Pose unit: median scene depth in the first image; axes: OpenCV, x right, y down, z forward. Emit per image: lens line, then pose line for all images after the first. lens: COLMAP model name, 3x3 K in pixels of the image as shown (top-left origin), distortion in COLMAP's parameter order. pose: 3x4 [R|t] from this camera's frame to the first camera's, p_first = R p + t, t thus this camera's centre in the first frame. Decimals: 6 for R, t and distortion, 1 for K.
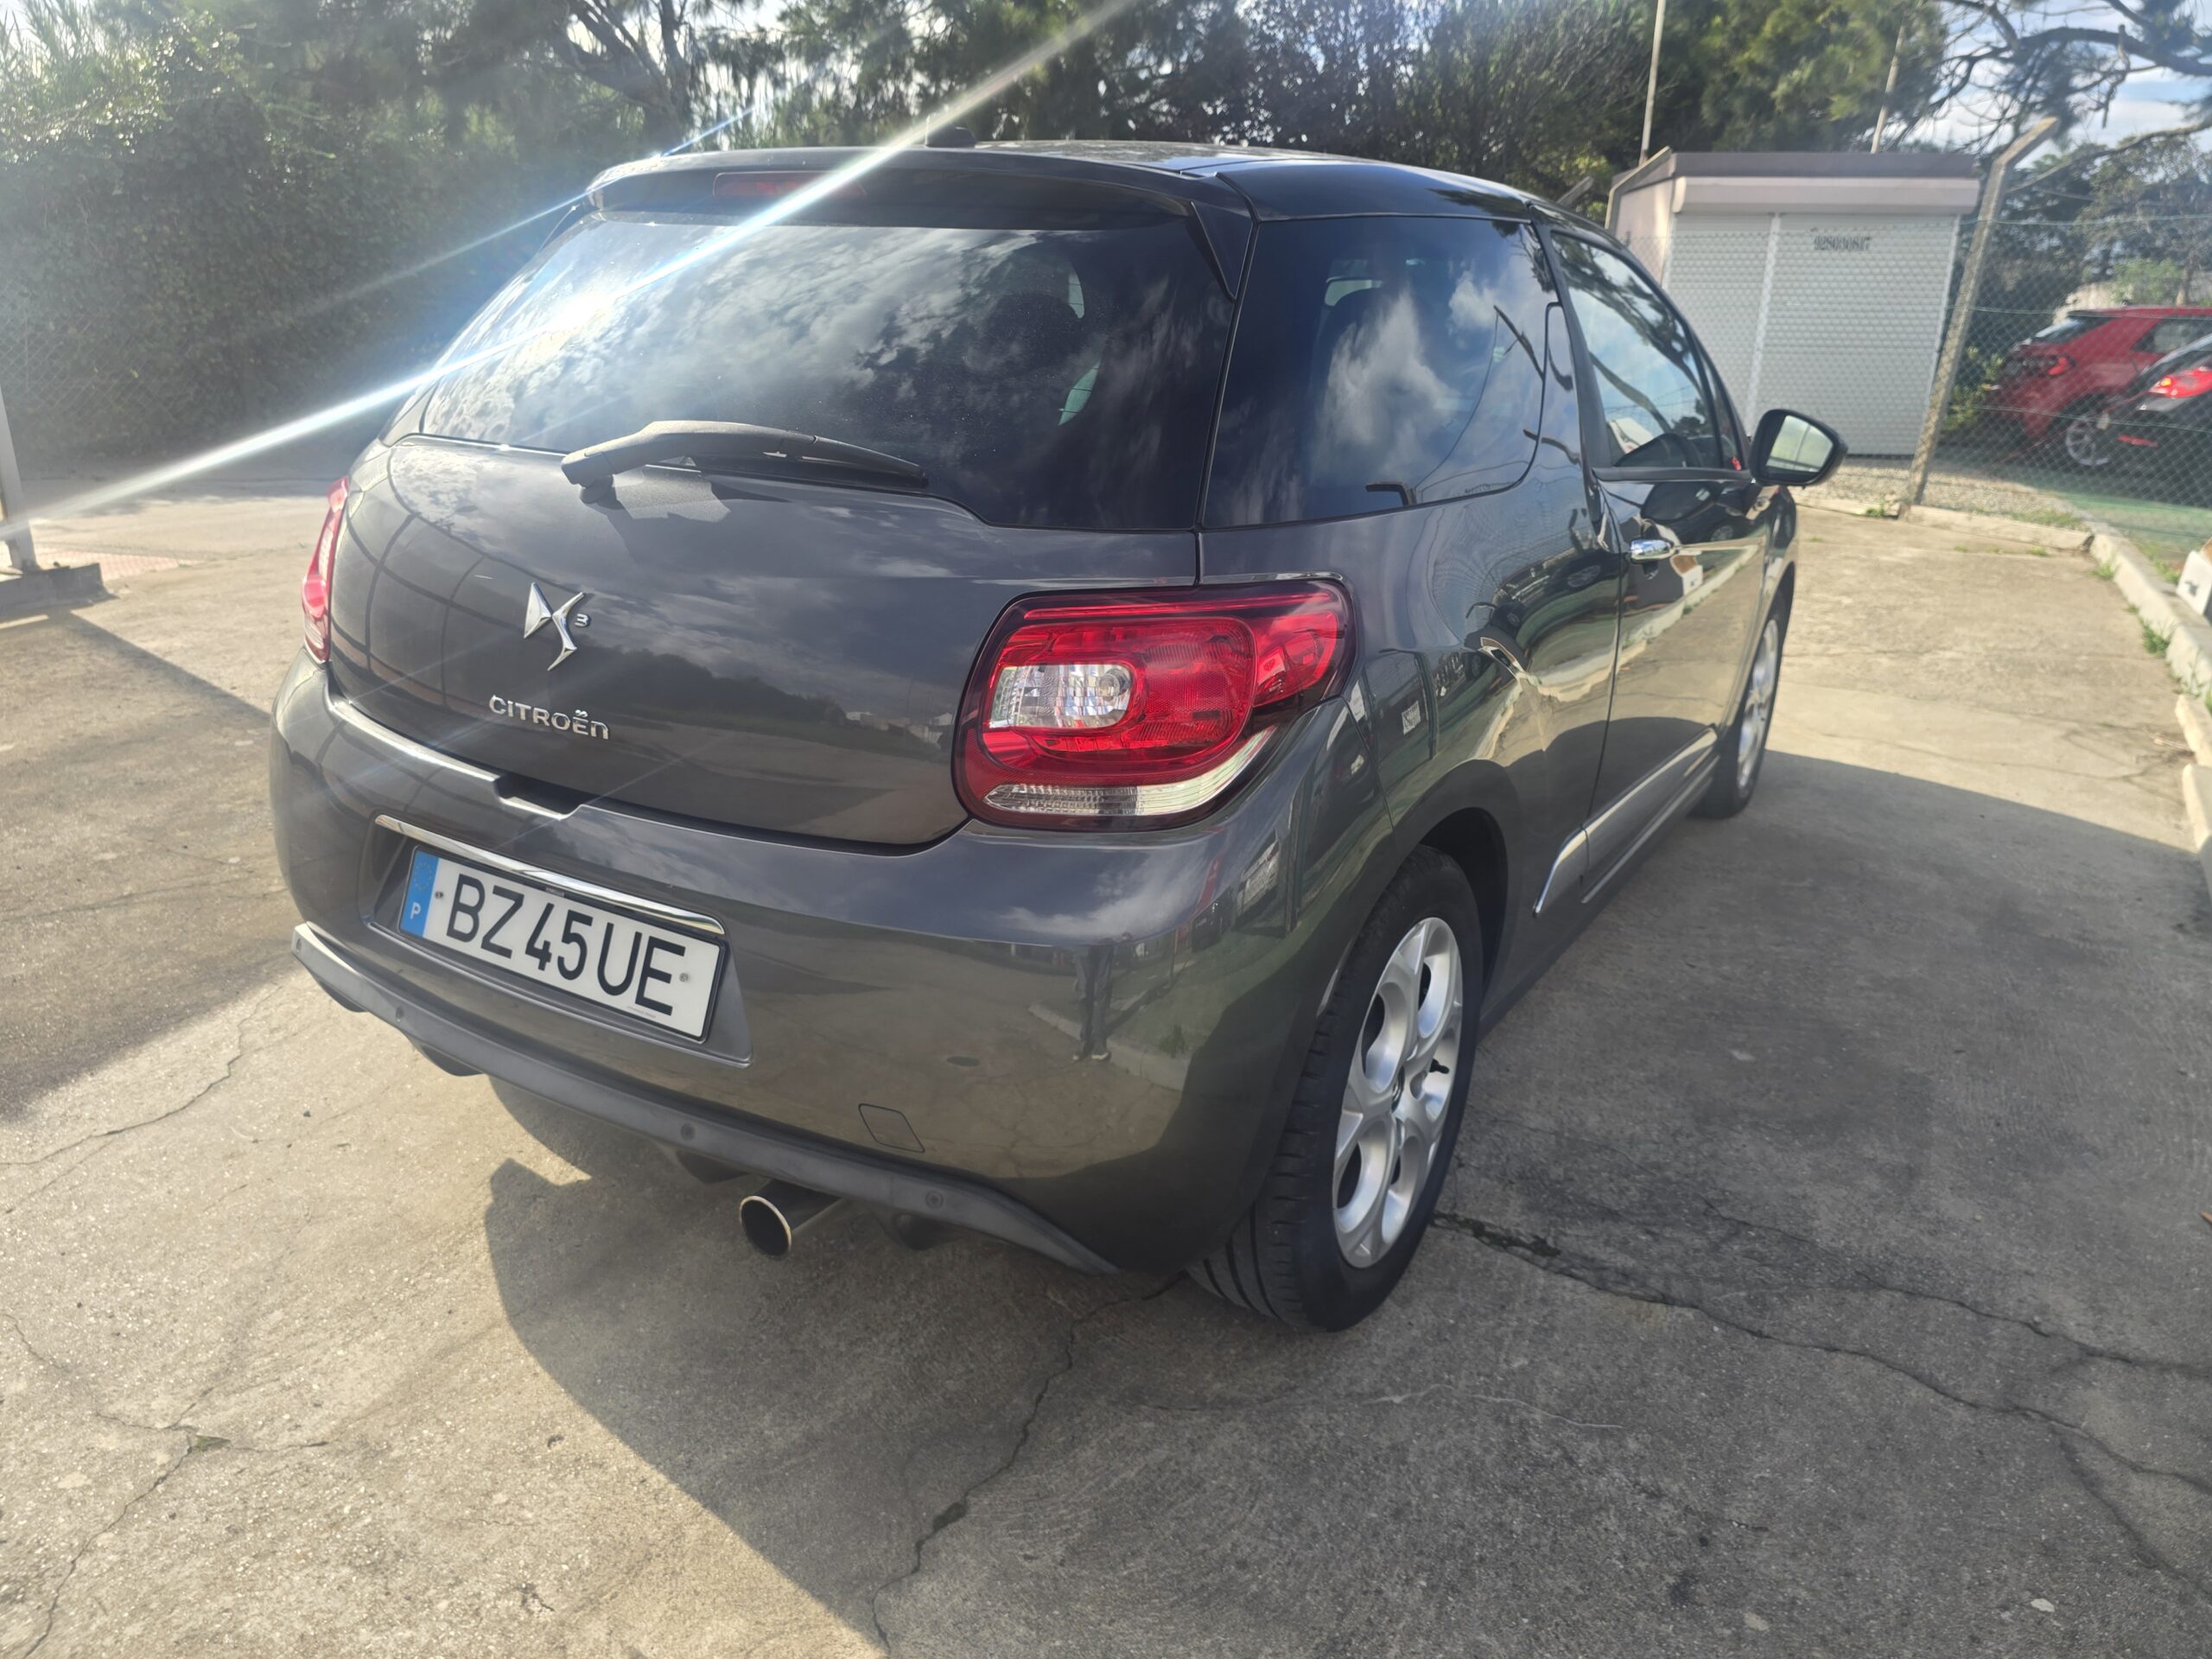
lens RADIAL K [[1514.5, 0, 1111.5], [0, 1514.5, 816.6], [0, 0, 1]] dist [0.019197, -0.011246]
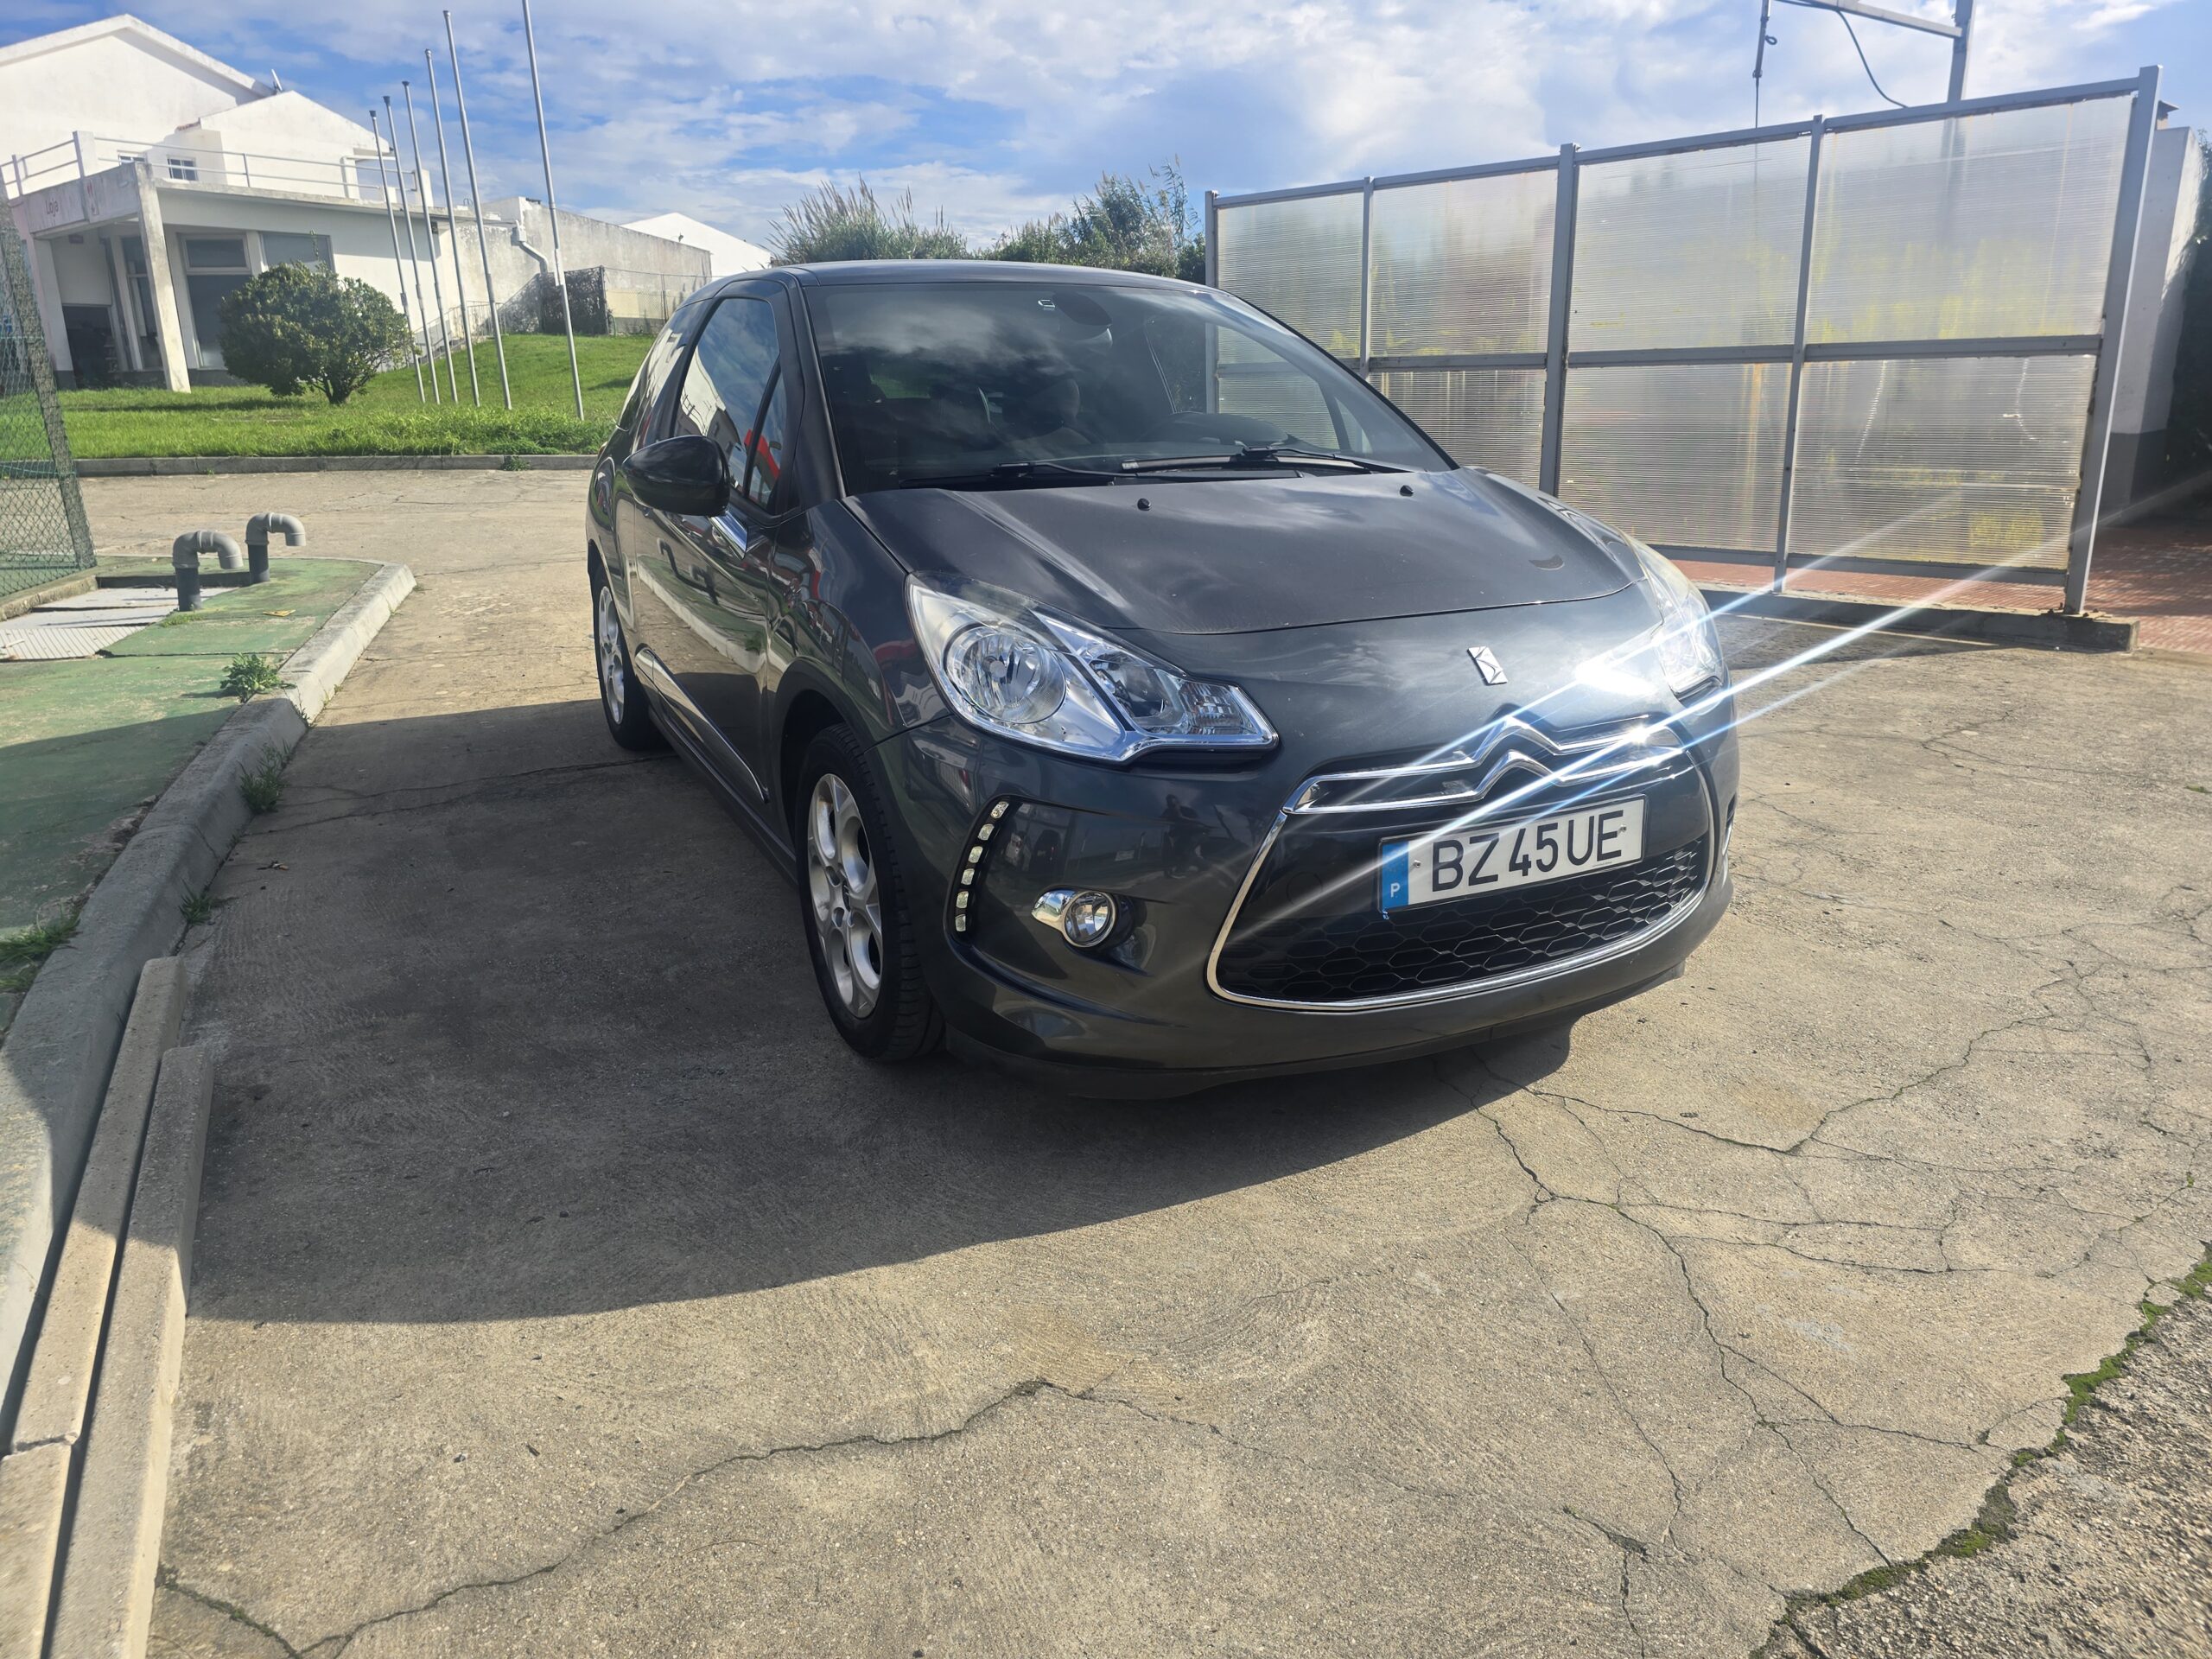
lens RADIAL K [[1500.4, 0, 1109.4], [0, 1500.4, 821.0], [0, 0, 1]] dist [0.047720, -0.038379]
pose [[-0.529175, 0.220251, -0.819429, 1.749870], [-0.287976, 0.861785, 0.417607, -0.815935], [0.798150, 0.456963, -0.392608, 2.581628]]
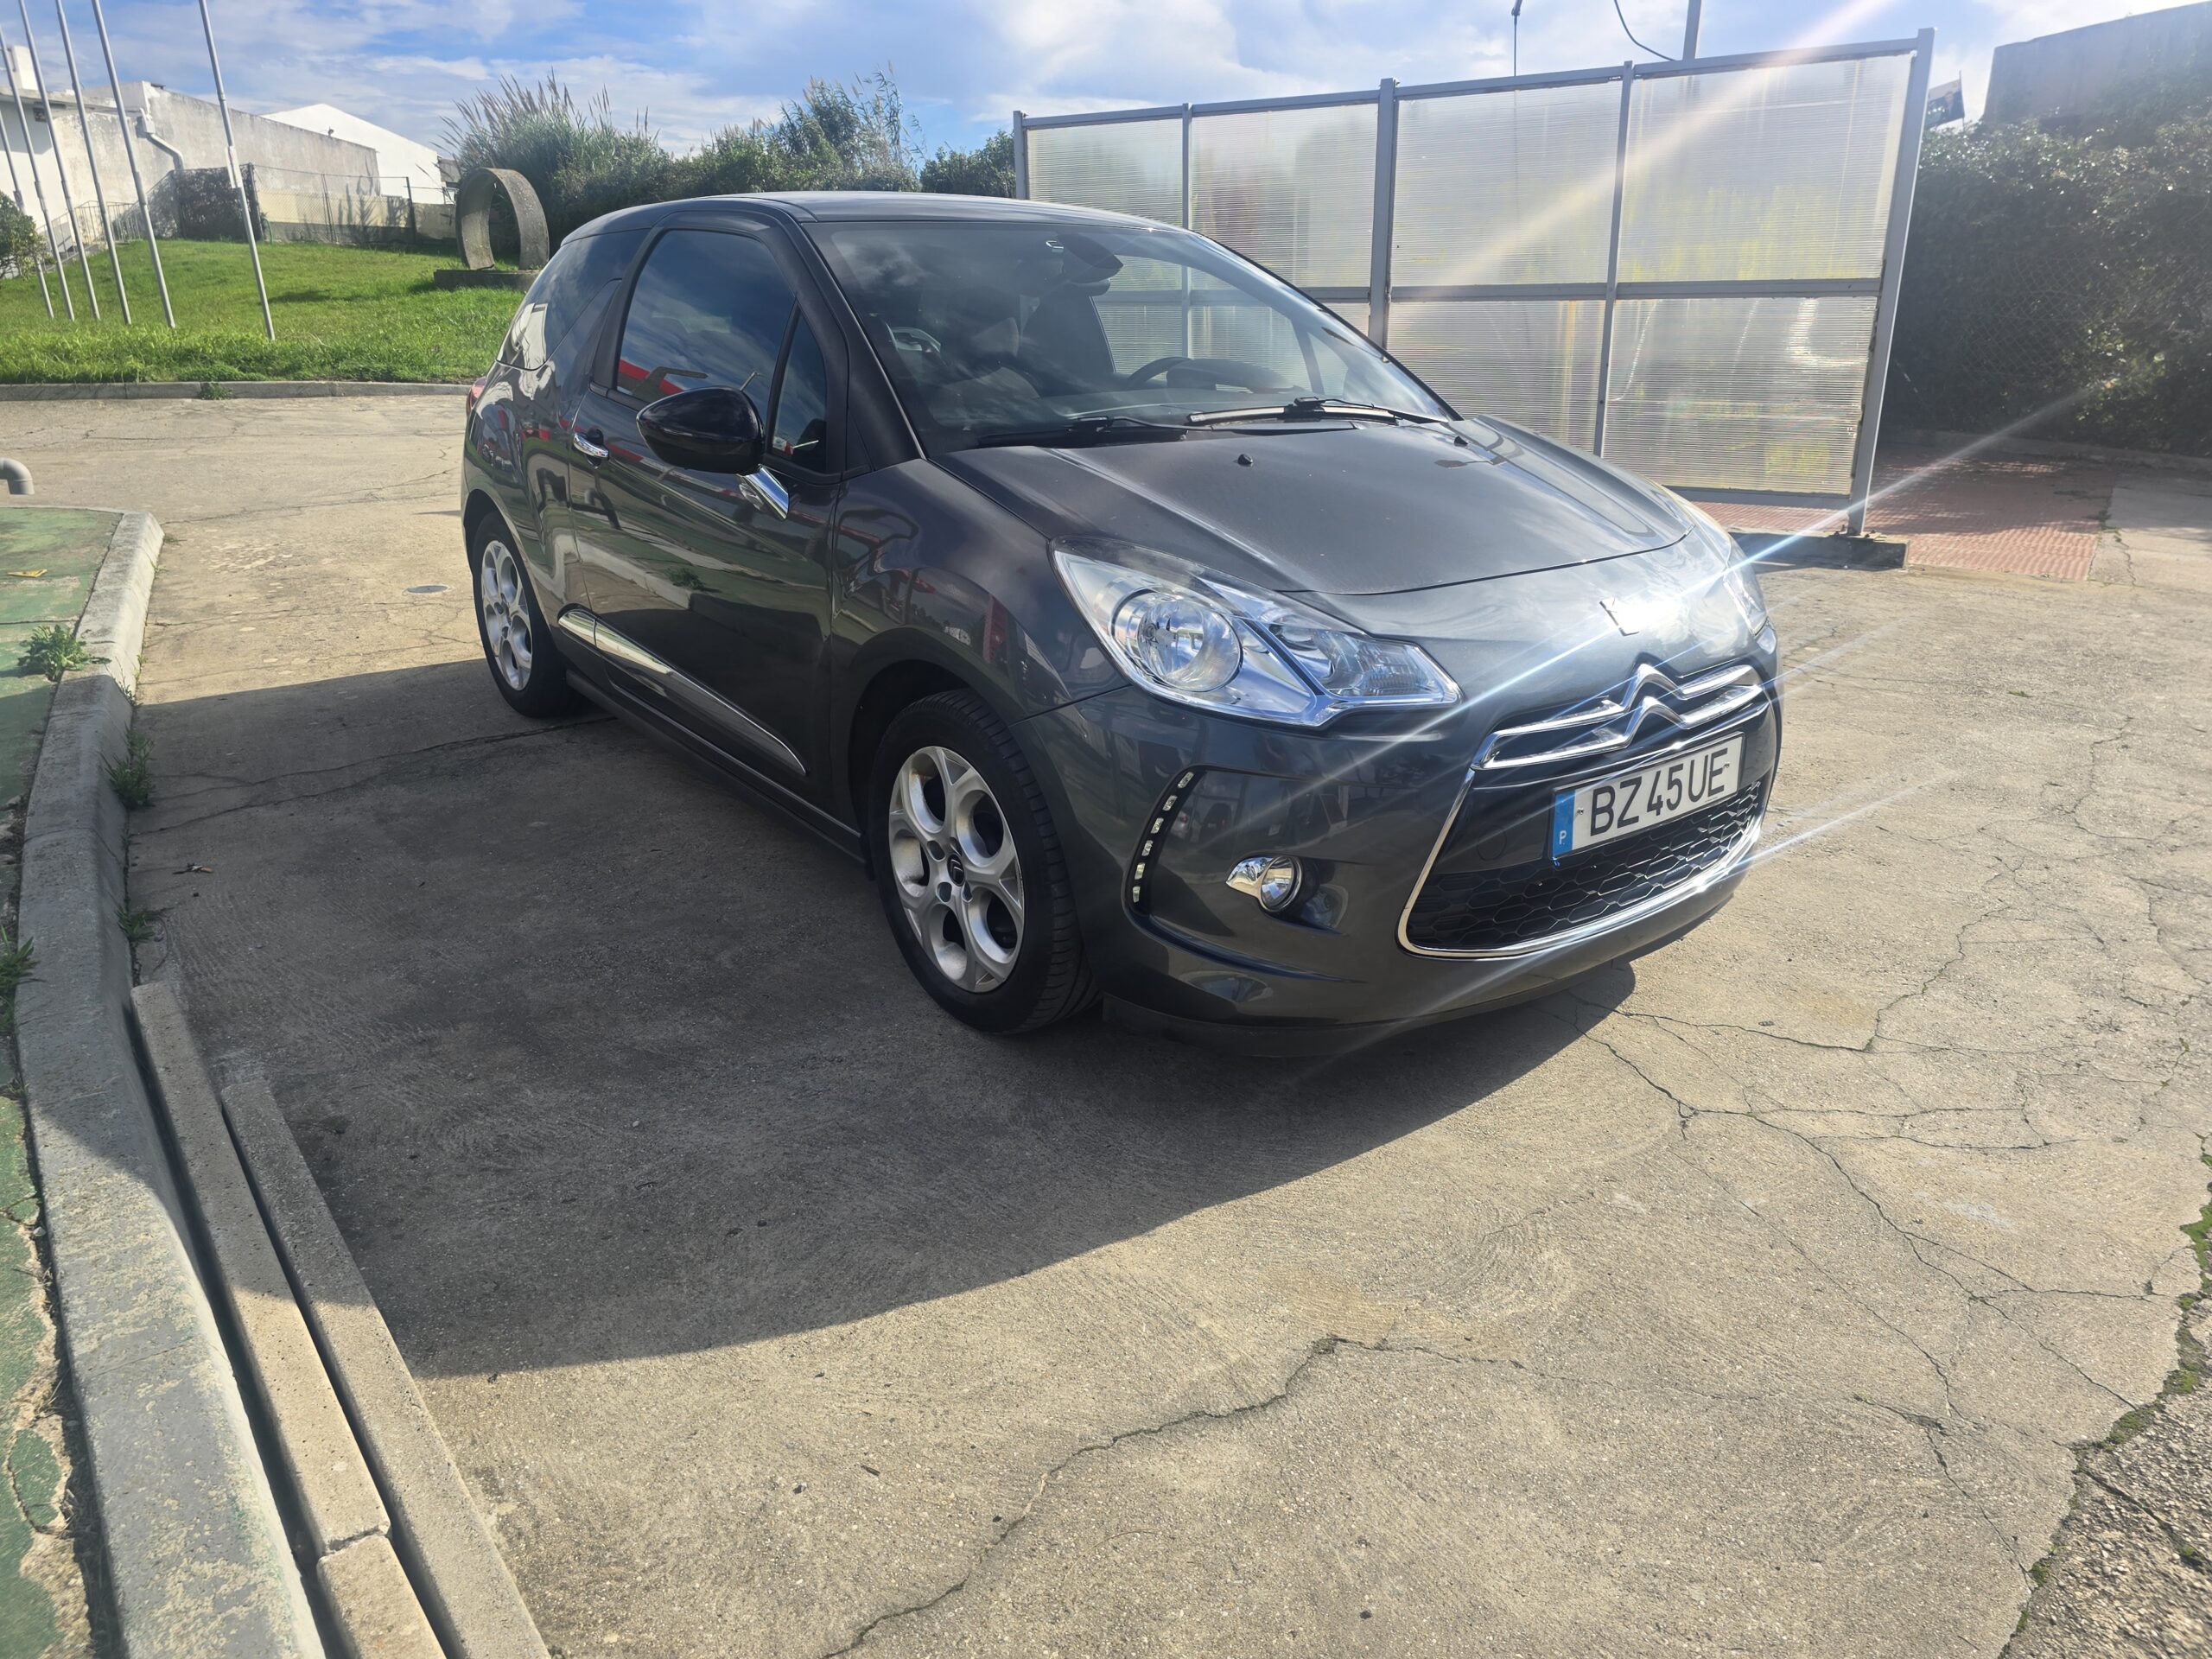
lens RADIAL K [[1494.1, 0, 1126.9], [0, 1494.1, 832.9], [0, 0, 1]] dist [0.051898, -0.043282]
pose [[-0.352771, 0.291774, -0.889056, 1.883358], [-0.321471, 0.854515, 0.407995, -0.738621], [0.878754, 0.429735, -0.207652, 2.289908]]
